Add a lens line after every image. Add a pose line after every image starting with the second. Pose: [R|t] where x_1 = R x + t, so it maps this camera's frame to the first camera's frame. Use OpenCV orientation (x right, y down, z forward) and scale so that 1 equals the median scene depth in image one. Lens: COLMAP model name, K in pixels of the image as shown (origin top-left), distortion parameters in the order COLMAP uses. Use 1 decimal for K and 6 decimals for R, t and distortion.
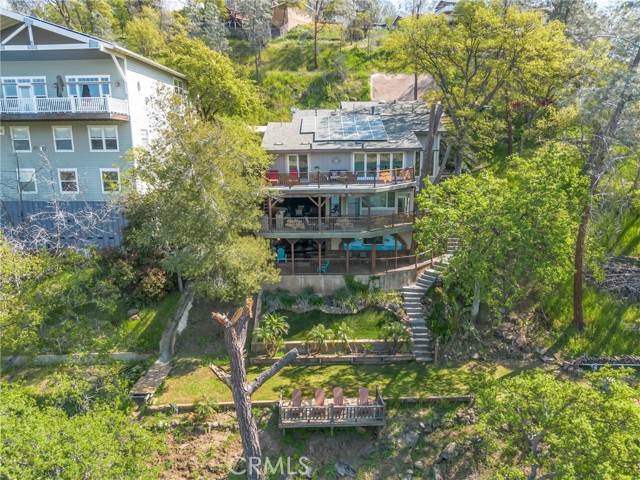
lens RADIAL K [[454.1, 0, 319.5], [0, 454.1, 240.4], [0, 0, 1]] dist [0.046330, -0.036973]
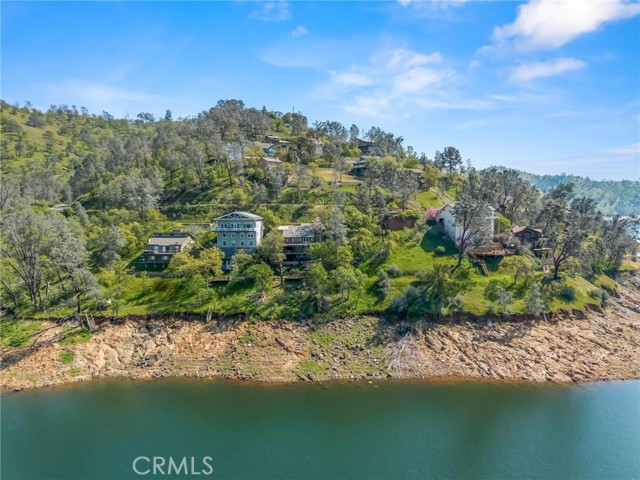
lens RADIAL K [[454.1, 0, 321.5], [0, 454.1, 240.9], [0, 0, 1]] dist [0.046330, -0.036973]
pose [[0.999987, -0.002777, 0.004240, 0.285637], [0.003234, 0.993731, -0.111753, 0.408677], [-0.003903, 0.111765, 0.993727, -4.032835]]
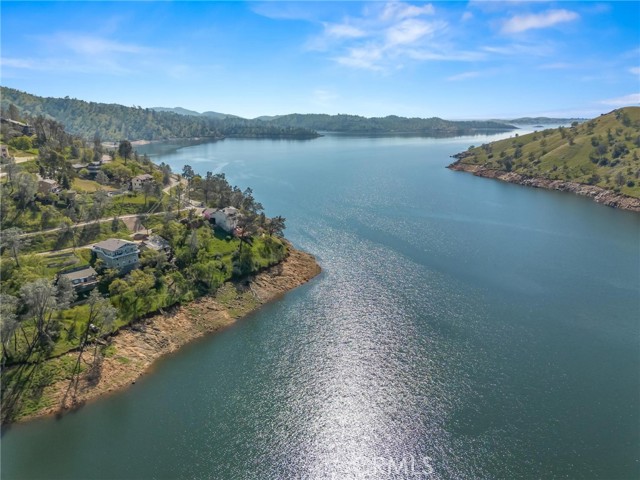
lens RADIAL K [[454.1, 0, 319.0], [0, 454.1, 241.6], [0, 0, 1]] dist [0.046330, -0.036973]
pose [[0.524065, -0.226749, 0.820939, -5.098188], [0.162042, 0.972846, 0.165264, -1.206953], [-0.836121, 0.046417, 0.546578, -5.743644]]
